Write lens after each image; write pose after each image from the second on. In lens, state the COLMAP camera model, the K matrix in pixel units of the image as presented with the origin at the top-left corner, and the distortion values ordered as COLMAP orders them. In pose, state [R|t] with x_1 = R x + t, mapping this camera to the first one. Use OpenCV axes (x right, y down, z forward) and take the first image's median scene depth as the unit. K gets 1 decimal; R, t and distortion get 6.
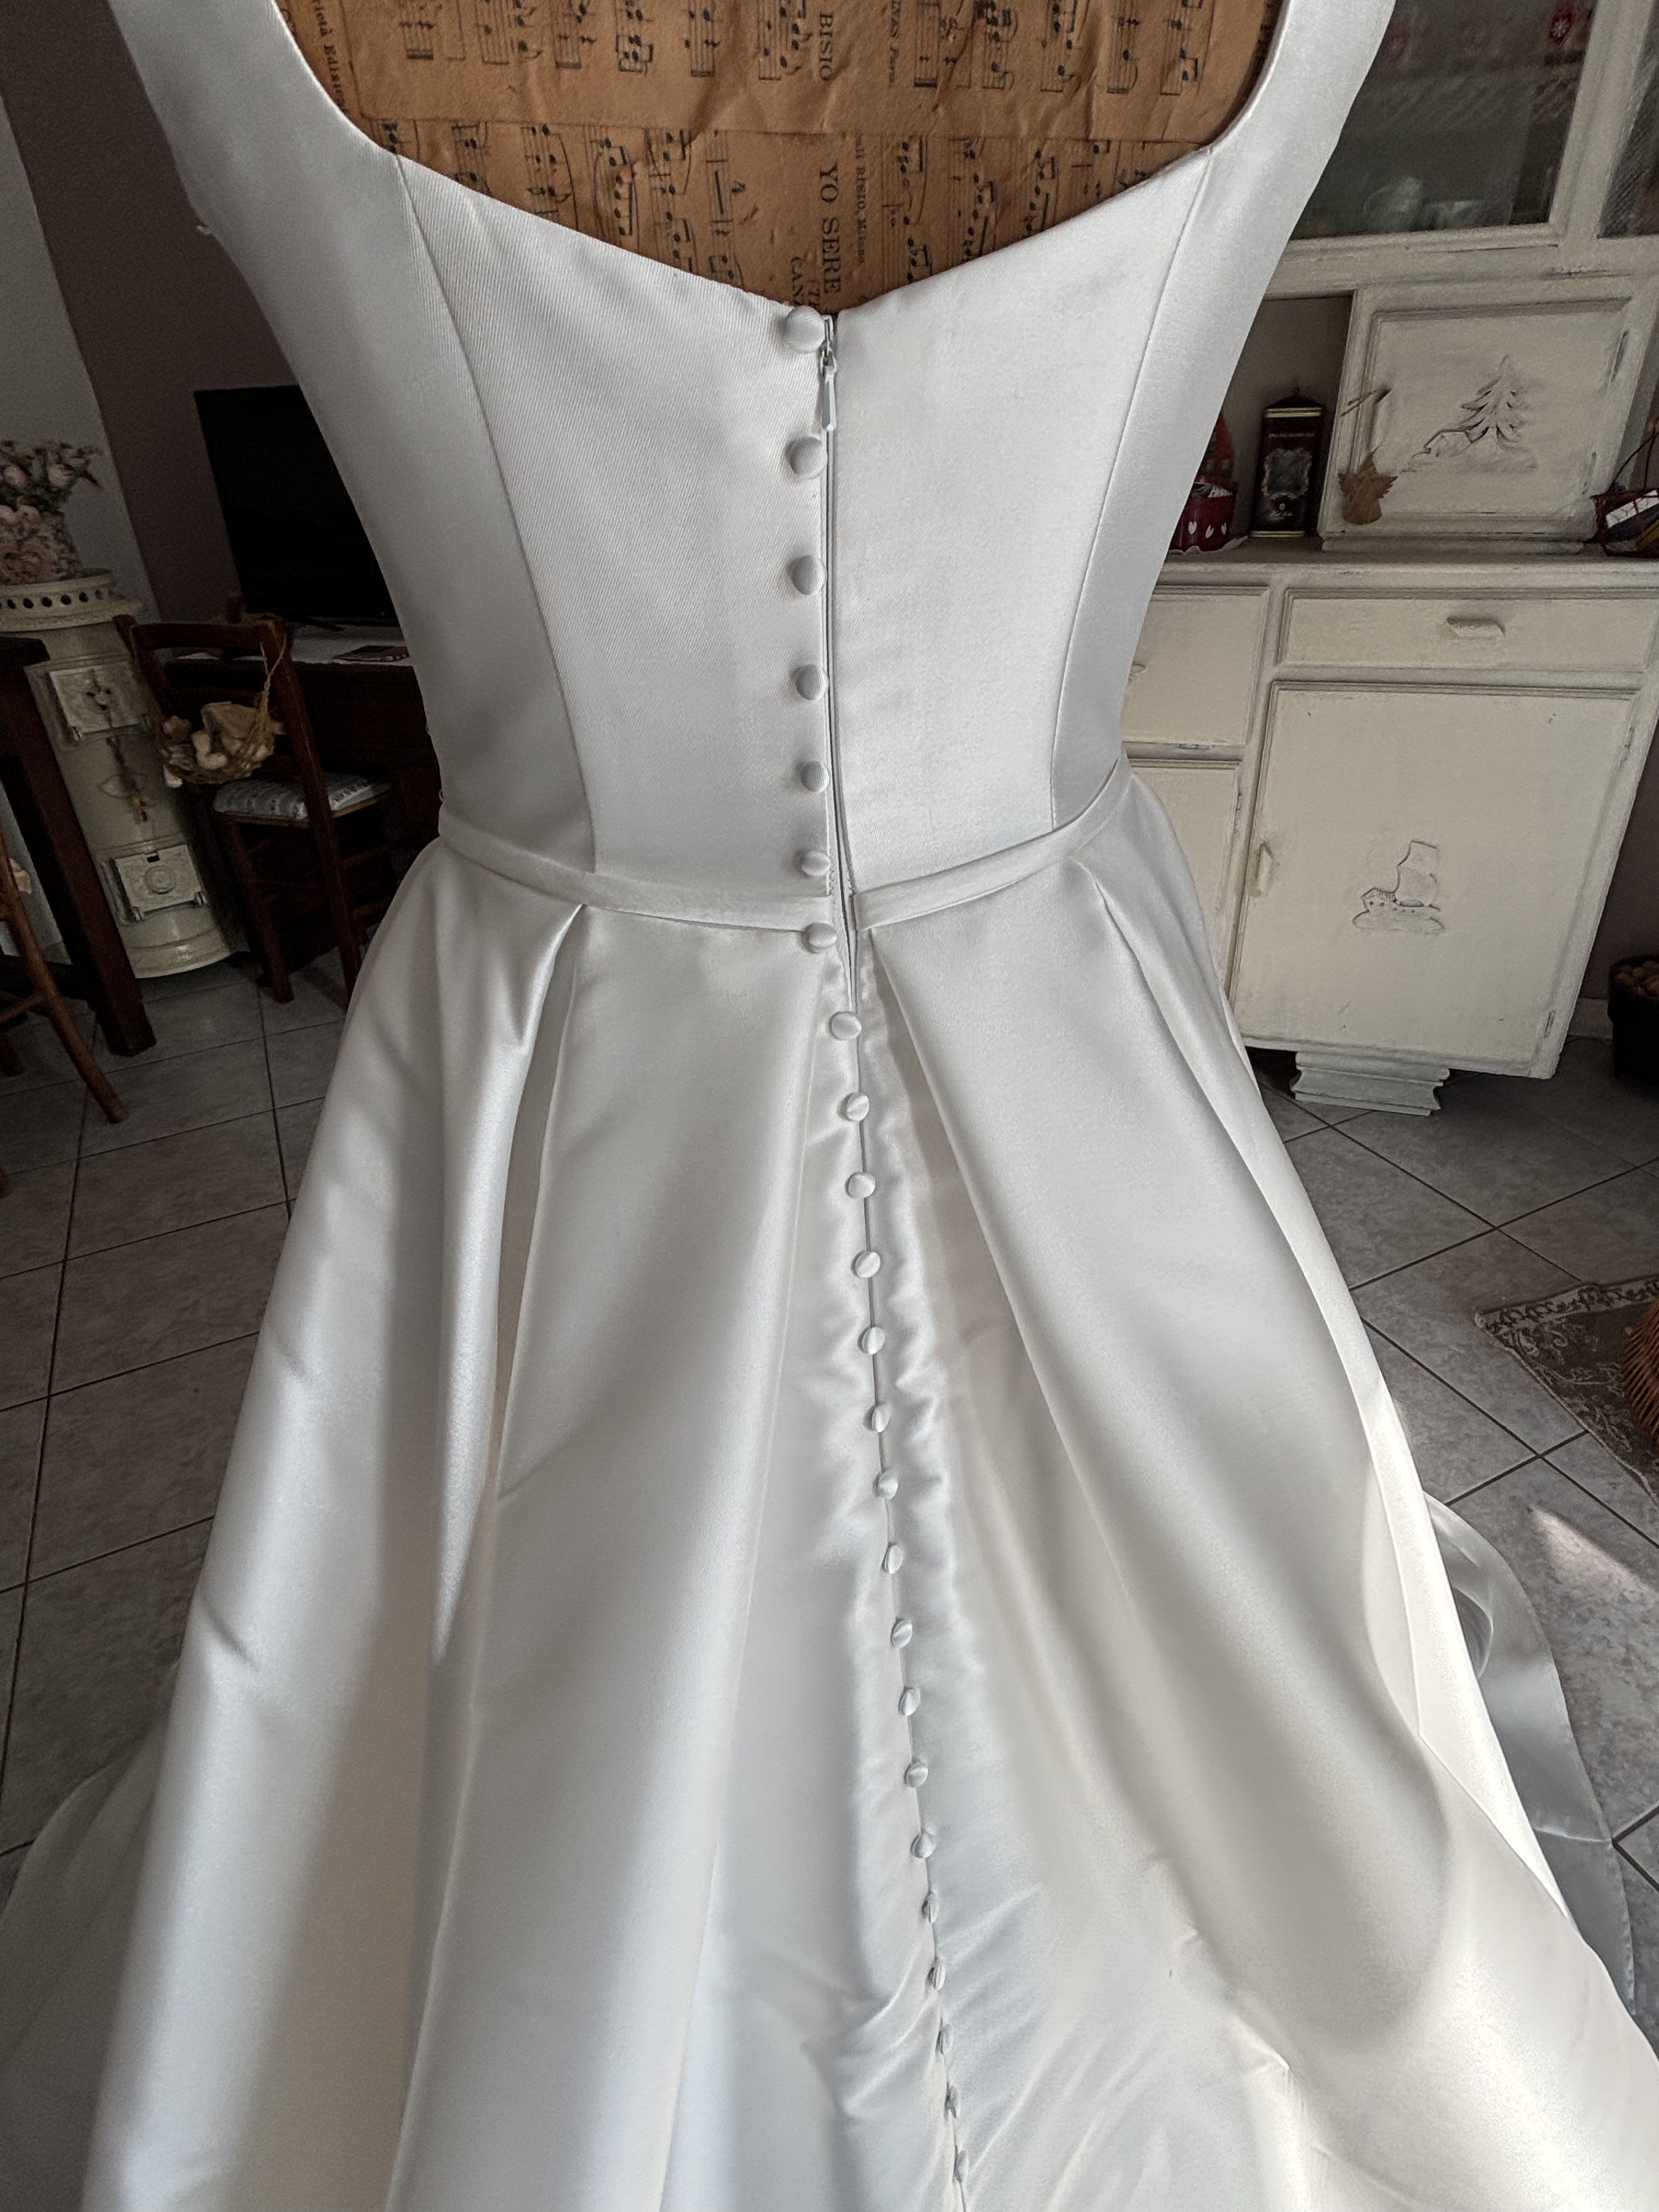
lens RADIAL K [[1195.6, 0, 838.9], [0, 1195.6, 1089.9], [0, 0, 1]] dist [-0.018792, 0.011266]
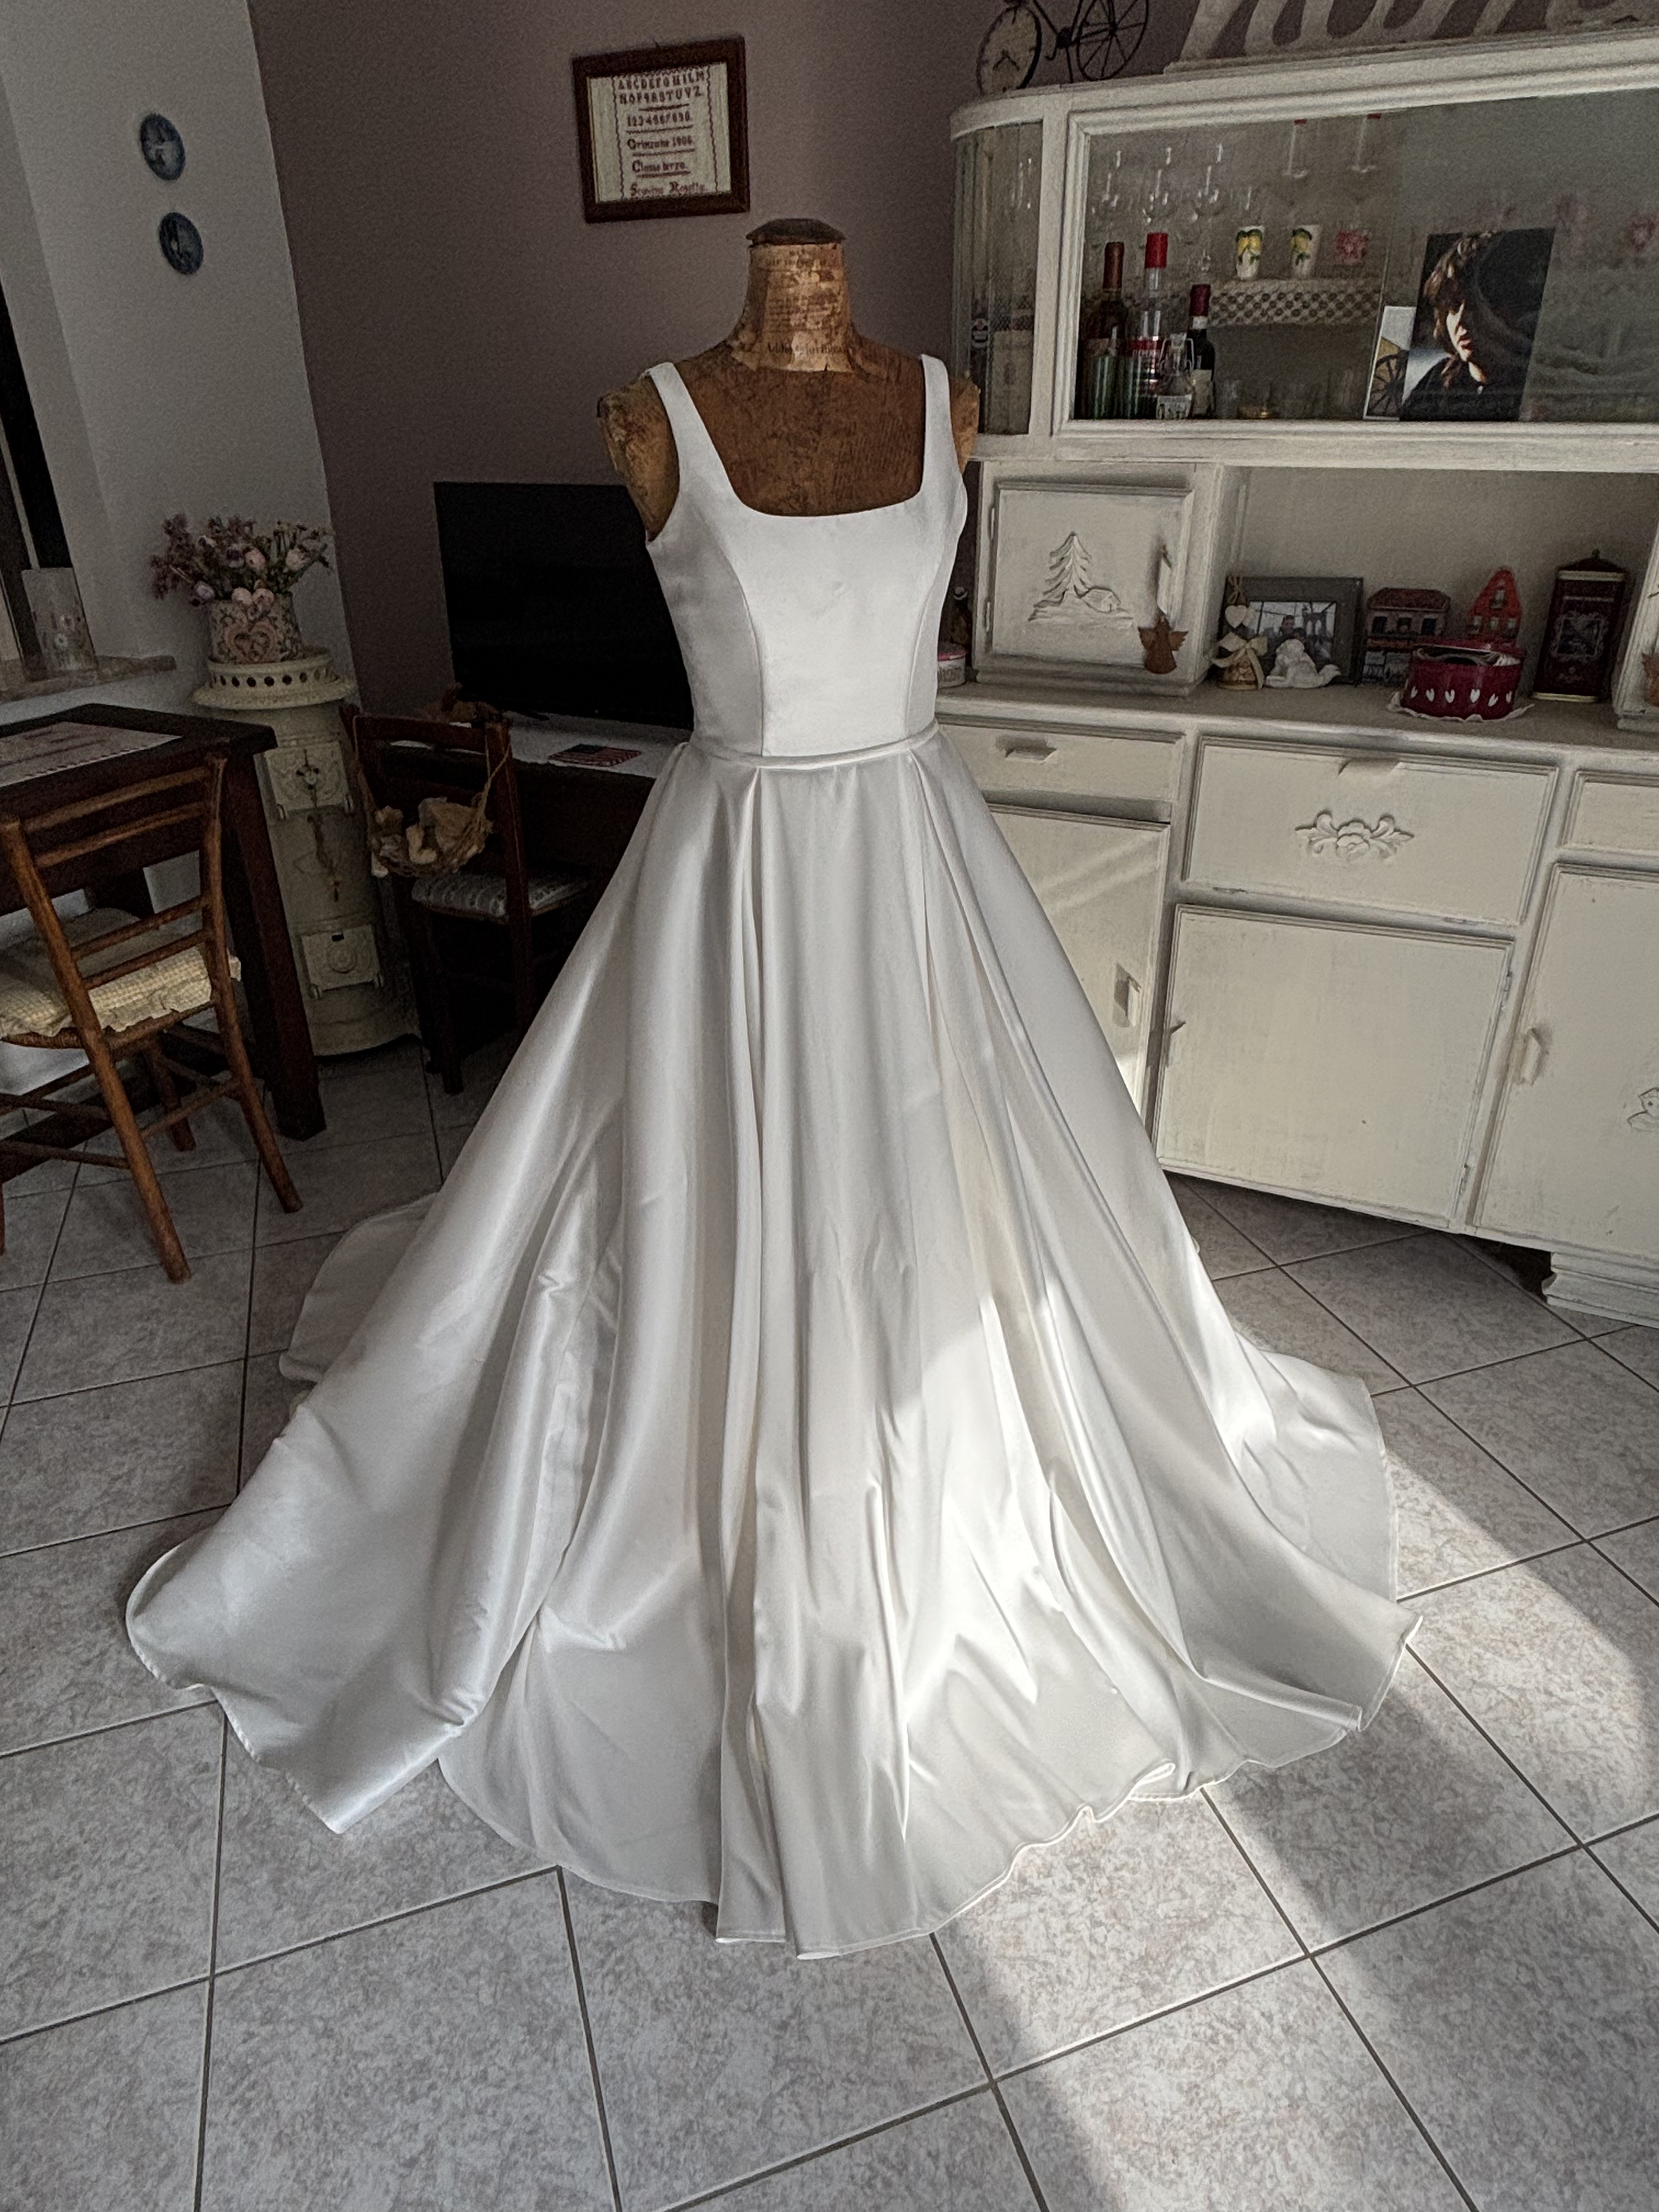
lens RADIAL K [[1357.1, 0, 838.1], [0, 1357.1, 1103.9], [0, 0, 1]] dist [0.030219, -0.046655]
pose [[0.992632, 0.079868, -0.091115, -0.087016], [-0.084834, 0.995037, -0.051998, -0.055944], [0.086510, 0.059344, 0.994482, -0.109263]]
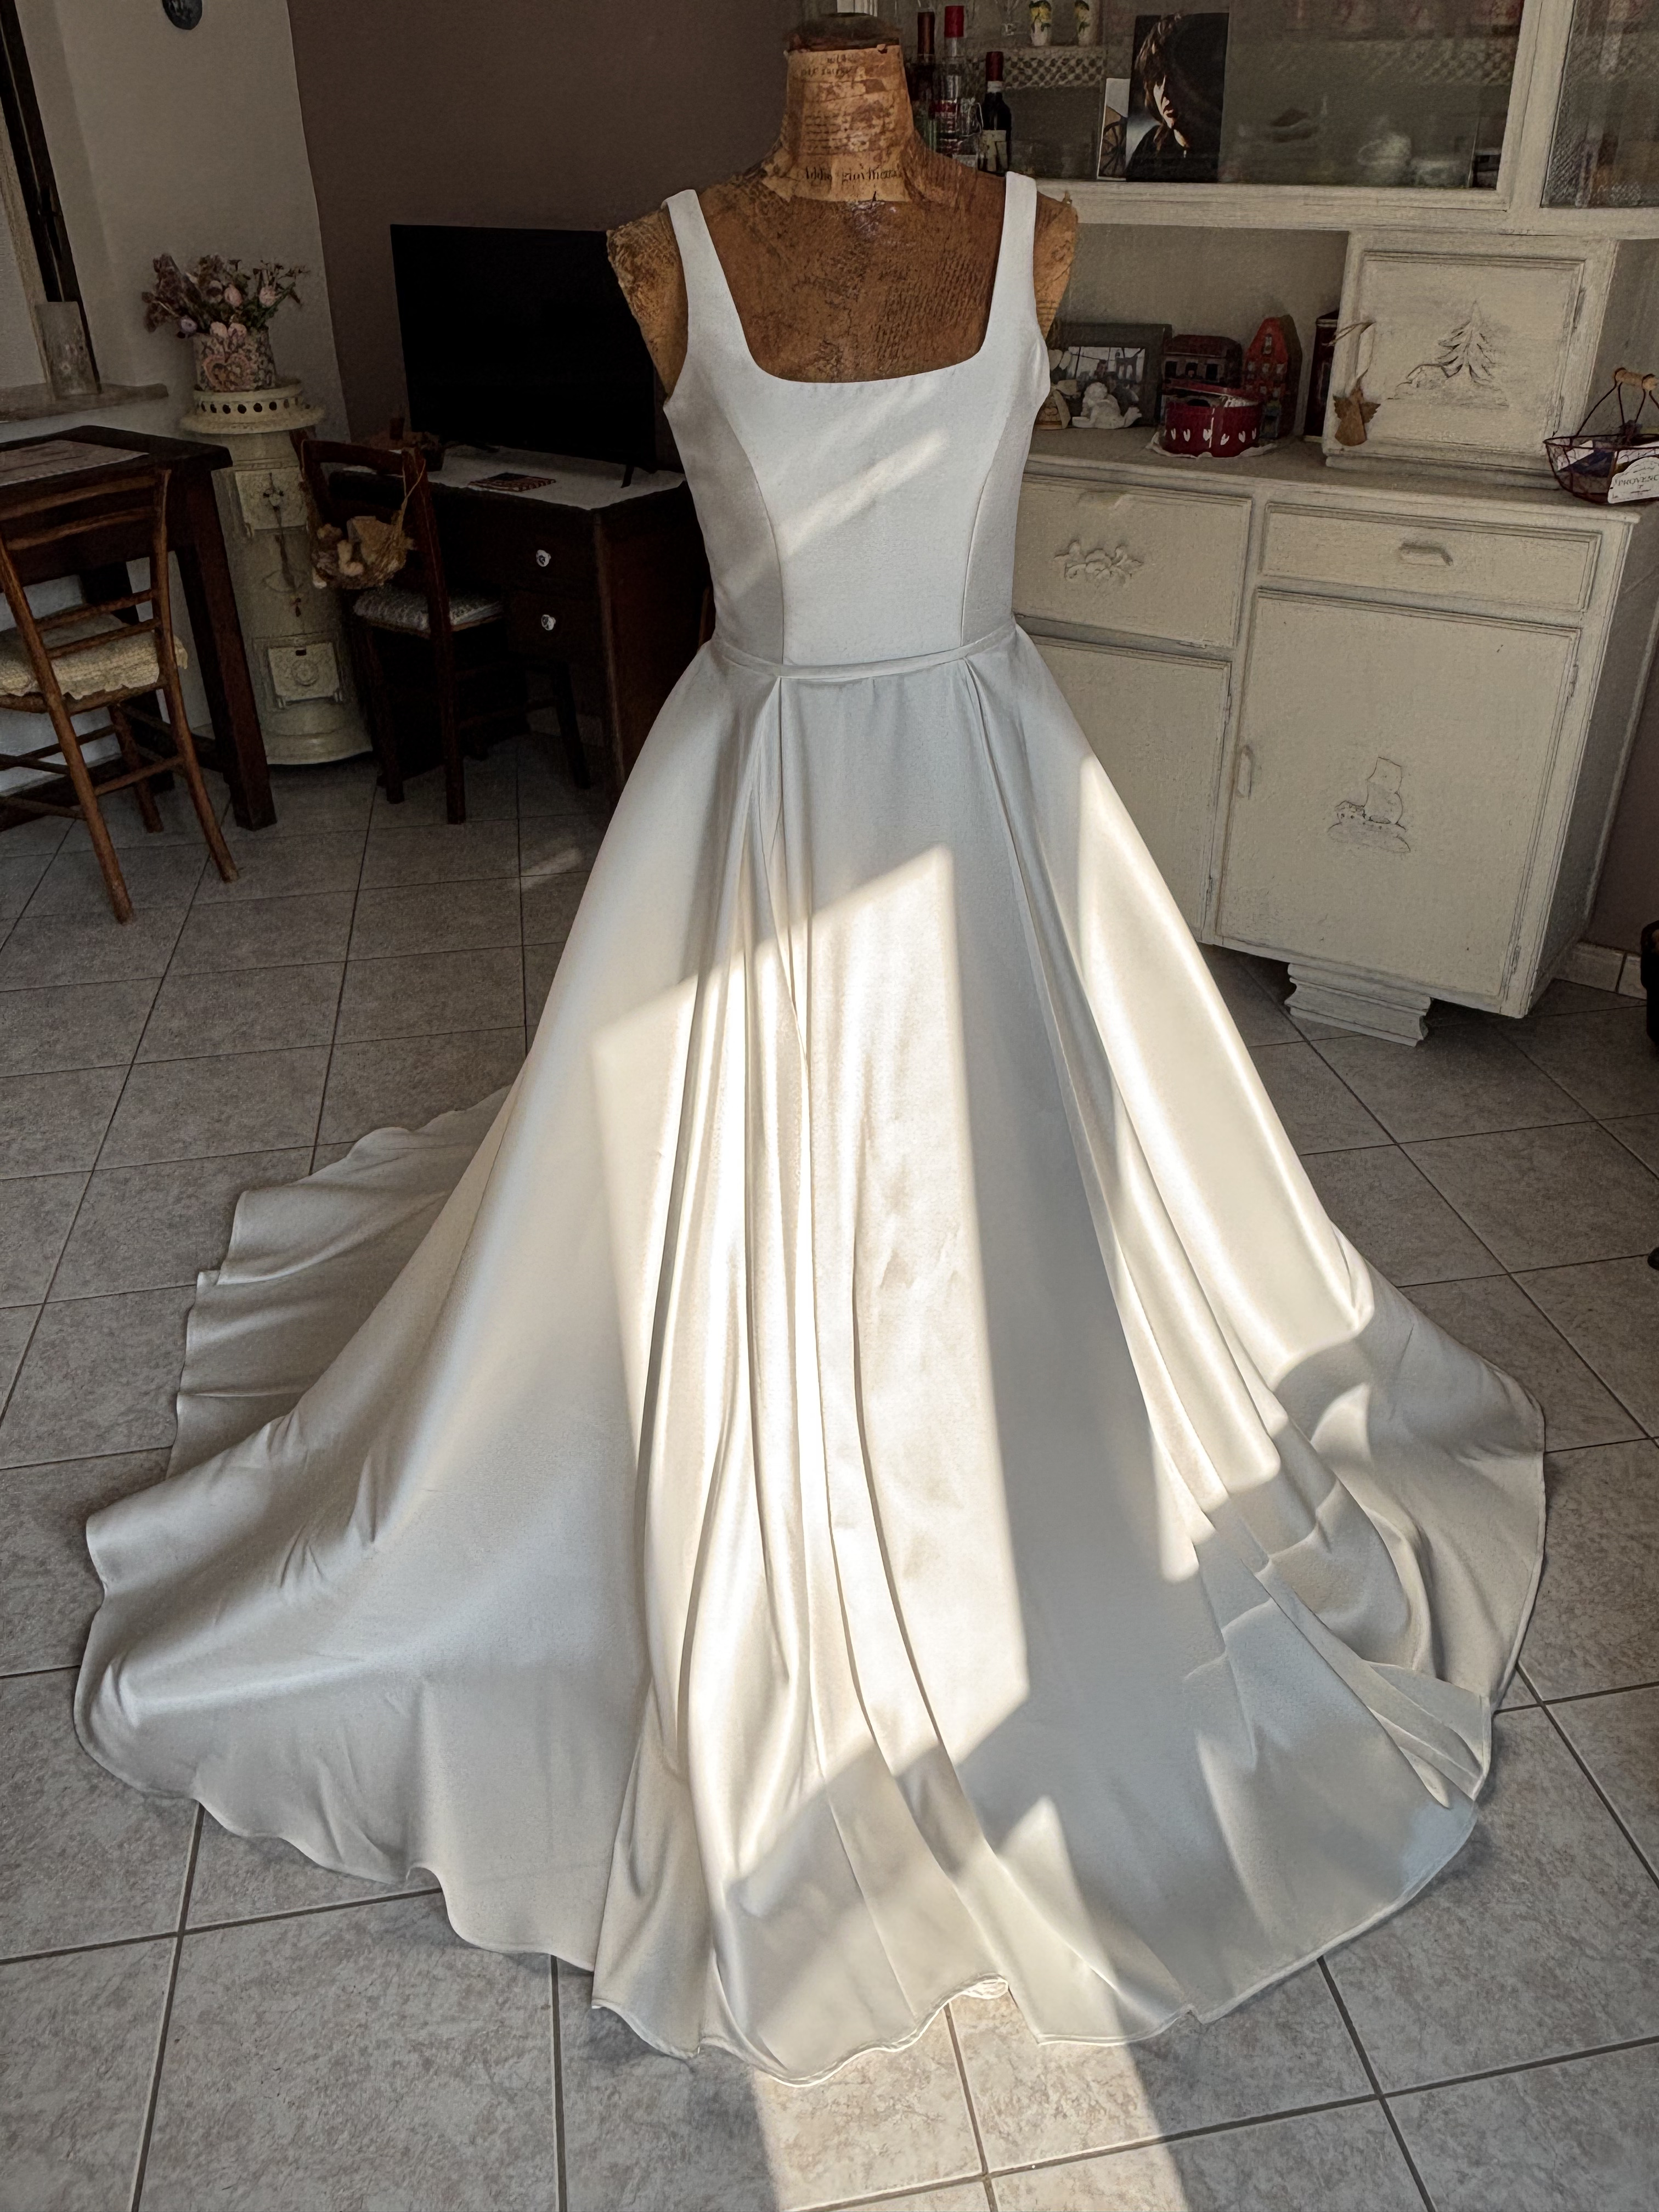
lens RADIAL K [[1655.4, 0, 834.3], [0, 1655.4, 1074.9], [0, 0, 1]] dist [0.054067, -0.087181]
pose [[0.961871, 0.158192, -0.223114, 0.435637], [-0.157277, 0.987310, 0.021982, 0.112300], [0.223760, 0.013947, 0.974544, -0.540567]]
